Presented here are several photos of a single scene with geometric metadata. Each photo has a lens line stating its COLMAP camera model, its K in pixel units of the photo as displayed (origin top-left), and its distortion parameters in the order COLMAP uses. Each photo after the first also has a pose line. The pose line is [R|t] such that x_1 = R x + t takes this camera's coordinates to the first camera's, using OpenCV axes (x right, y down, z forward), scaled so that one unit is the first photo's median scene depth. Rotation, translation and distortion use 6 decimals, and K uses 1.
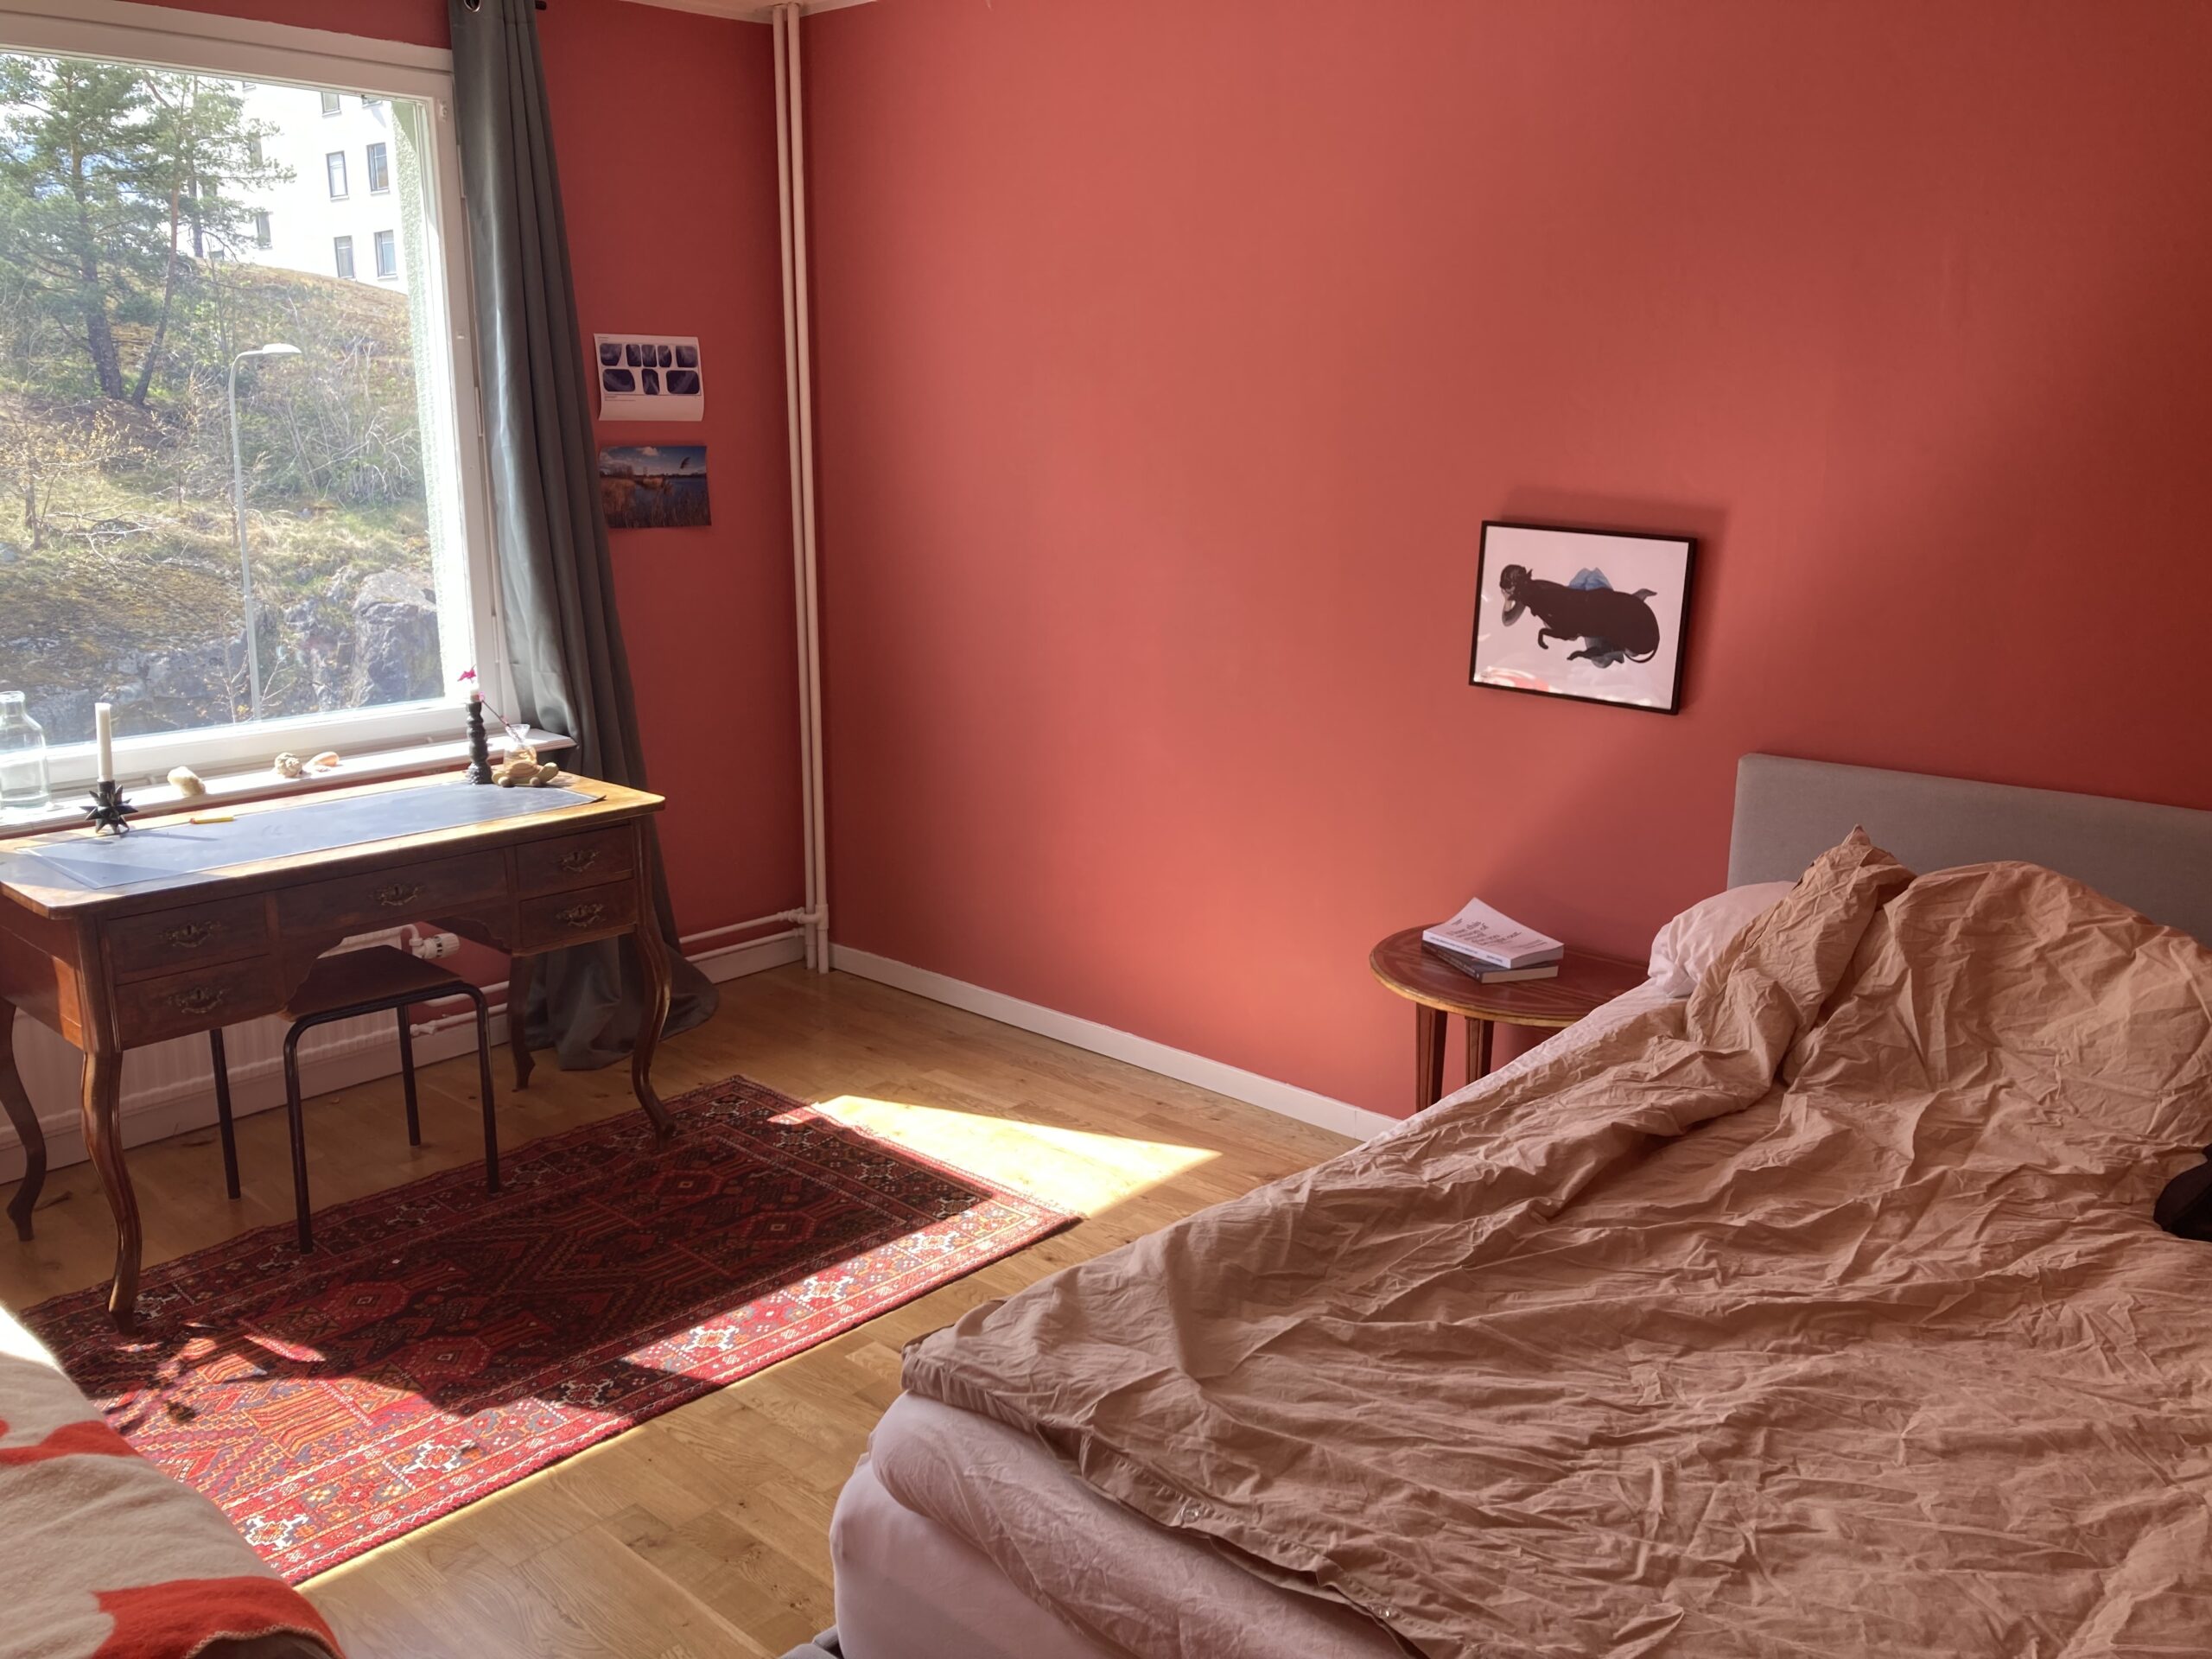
lens RADIAL K [[1773.7, 0, 1106.6], [0, 1773.7, 826.2], [0, 0, 1]] dist [0.023692, -0.005113]
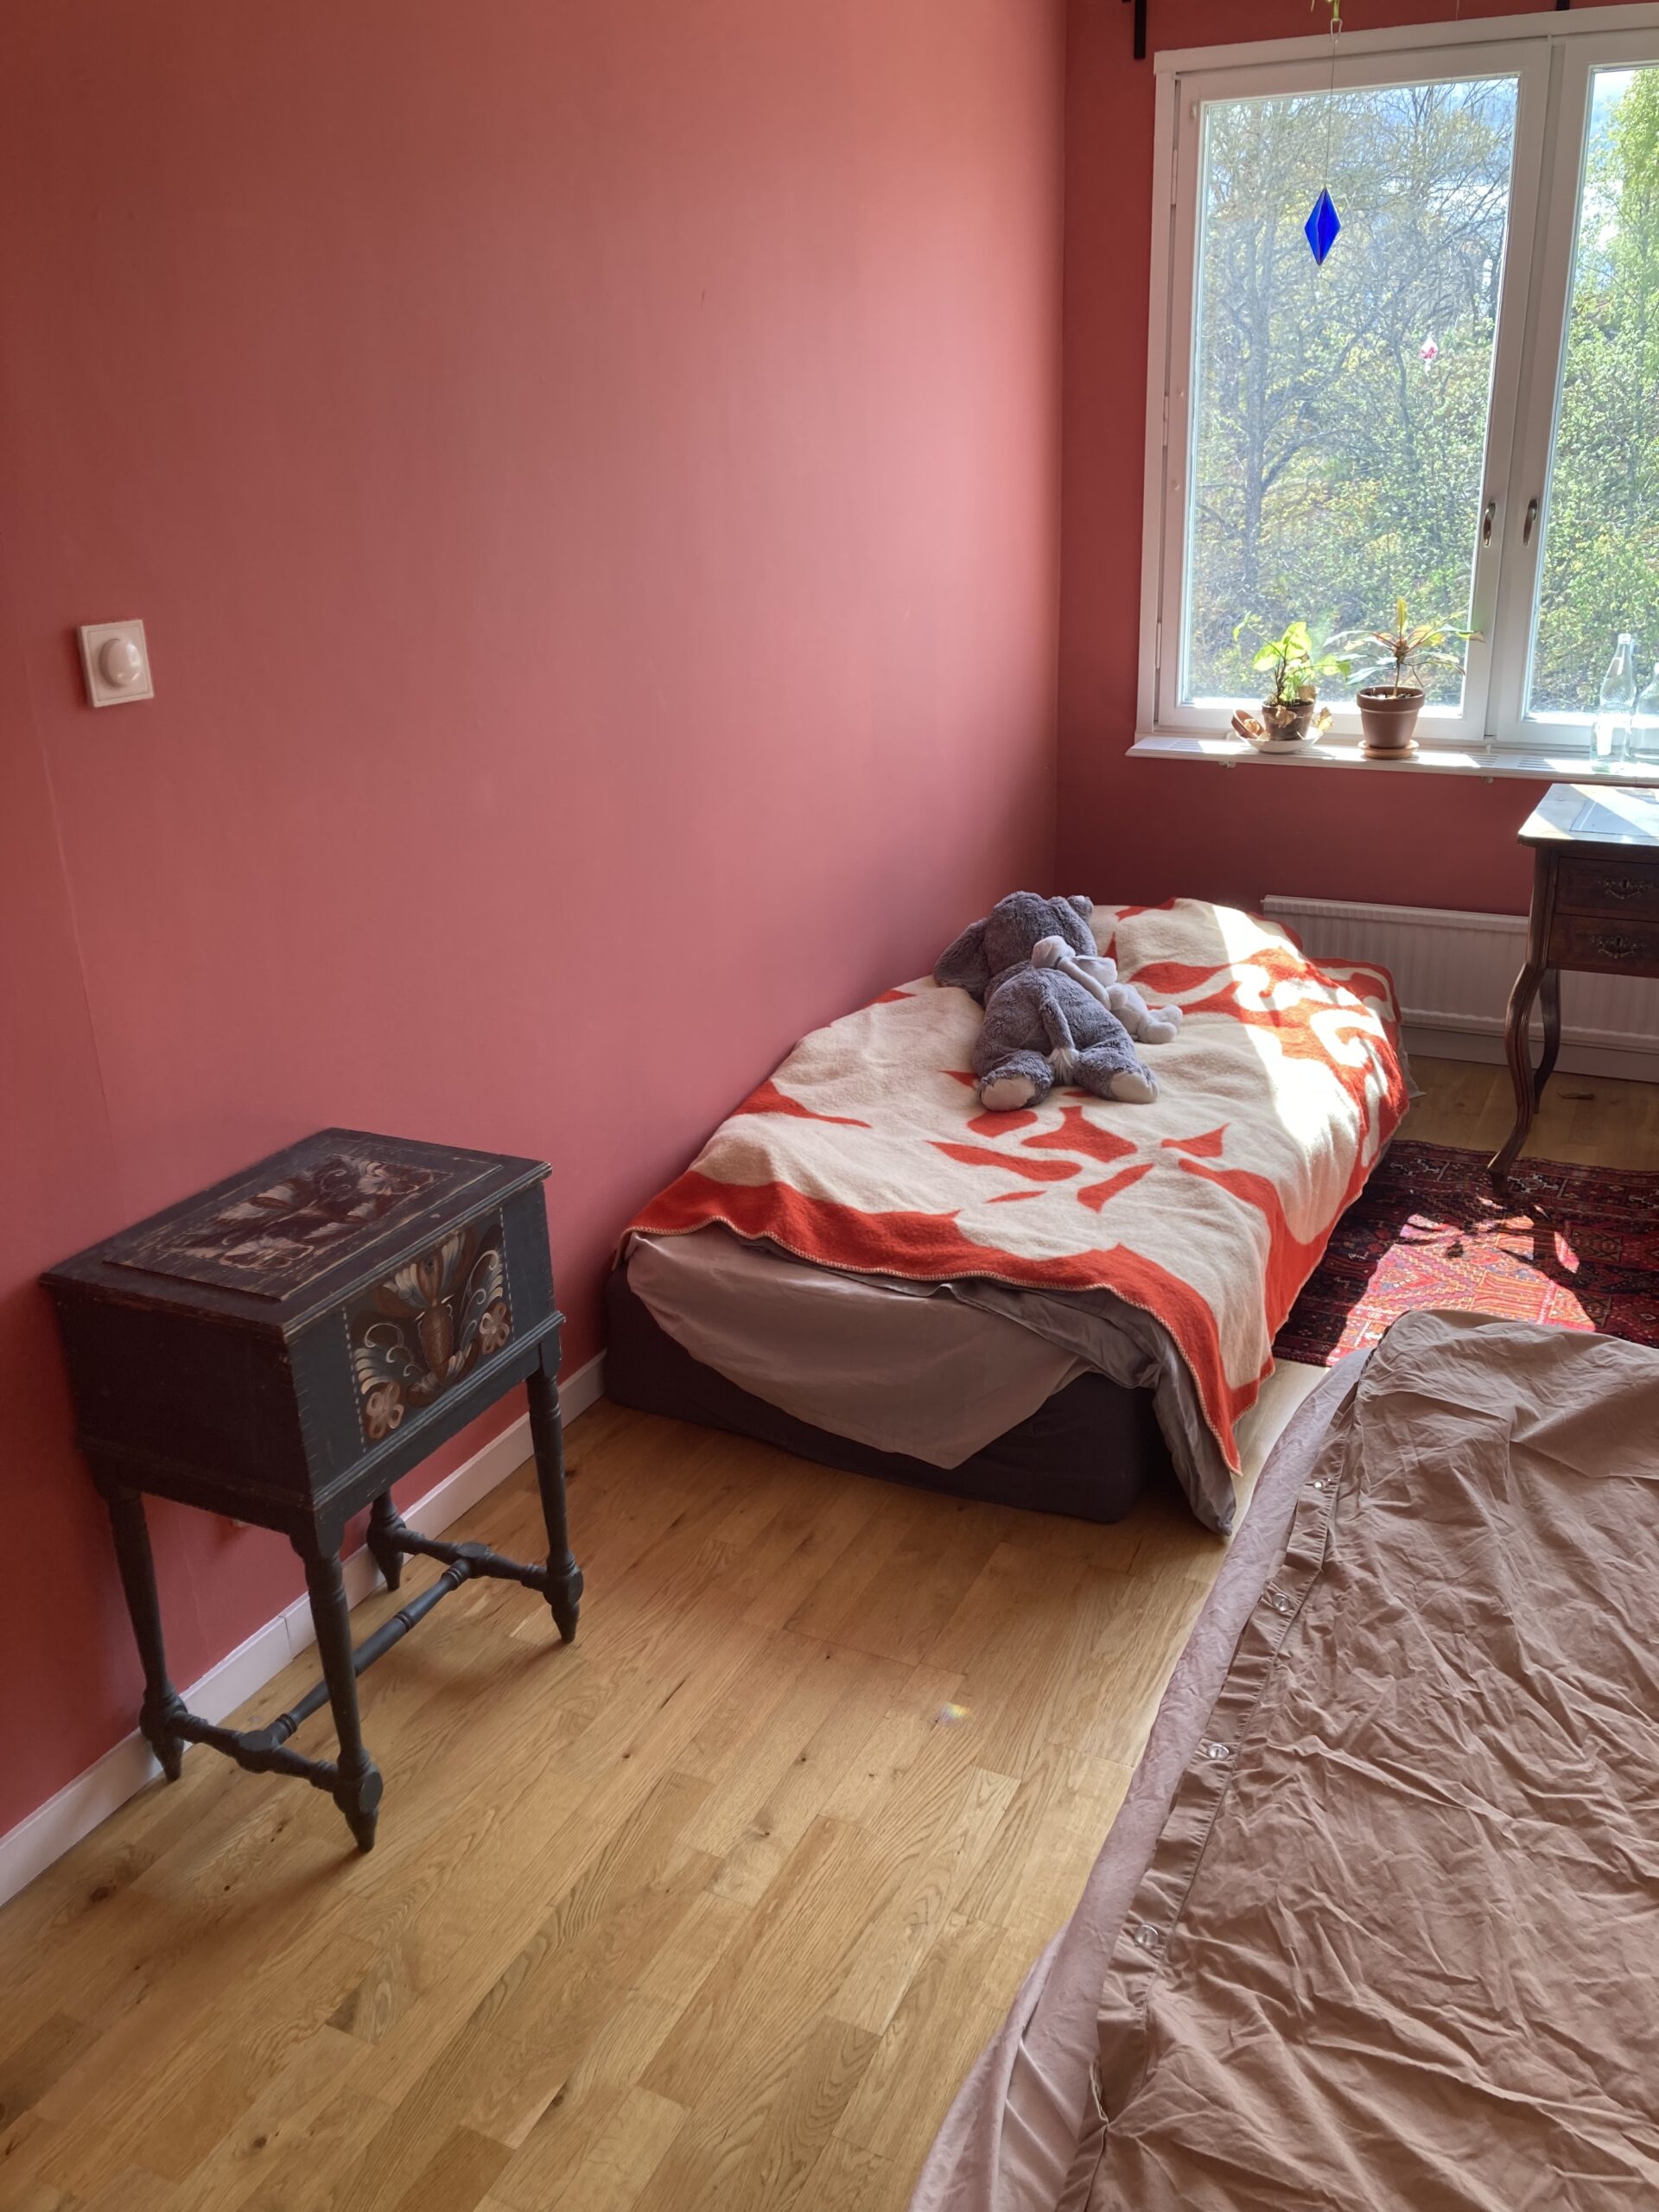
lens RADIAL K [[1773.7, 0, 899.2], [0, 1773.7, 1106.2], [0, 0, 1]] dist [0.023692, -0.005113]
pose [[0.323114, 0.334678, -0.885205, 0.382255], [-0.198695, 0.938521, 0.282309, -0.036329], [0.925266, 0.084667, 0.369748, 0.158956]]
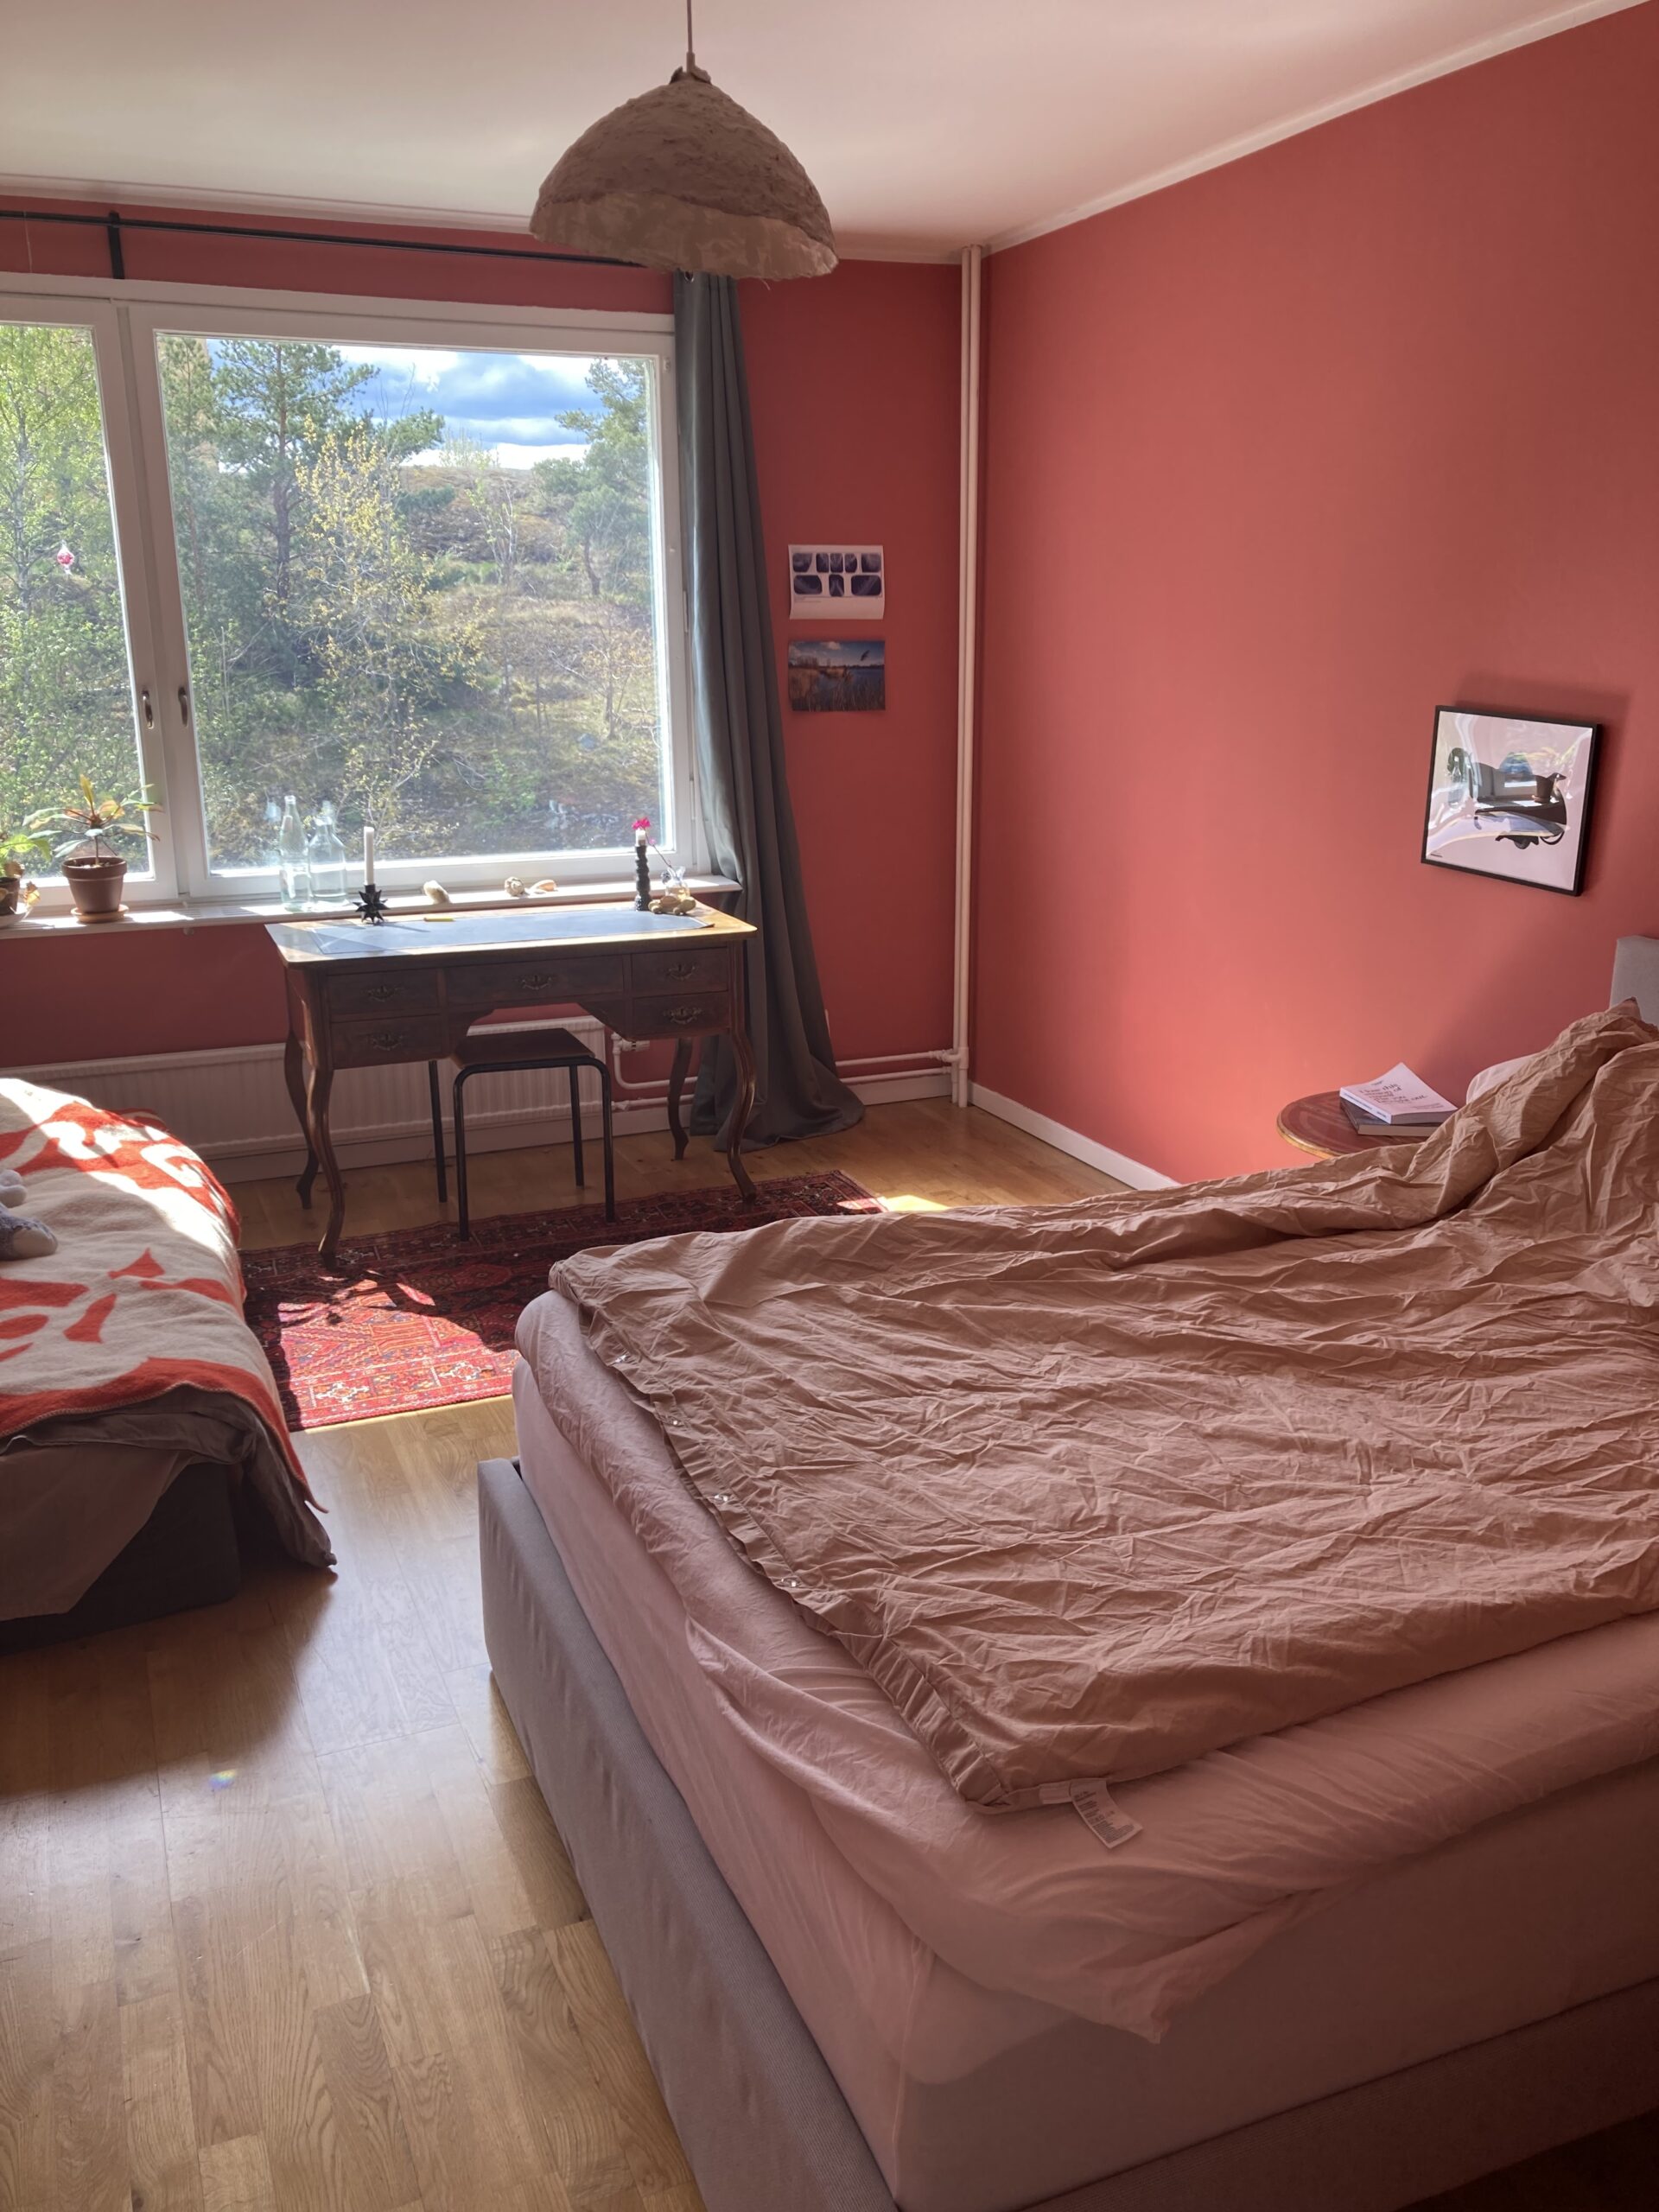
lens RADIAL K [[1726.6, 0, 829.5], [0, 1726.6, 1106.0], [0, 0, 1]] dist [0.128634, -0.294460]
pose [[0.915470, 0.103160, -0.388938, 0.338448], [-0.085261, 0.994361, 0.063056, 0.032617], [0.393250, -0.024565, 0.919103, -0.112951]]
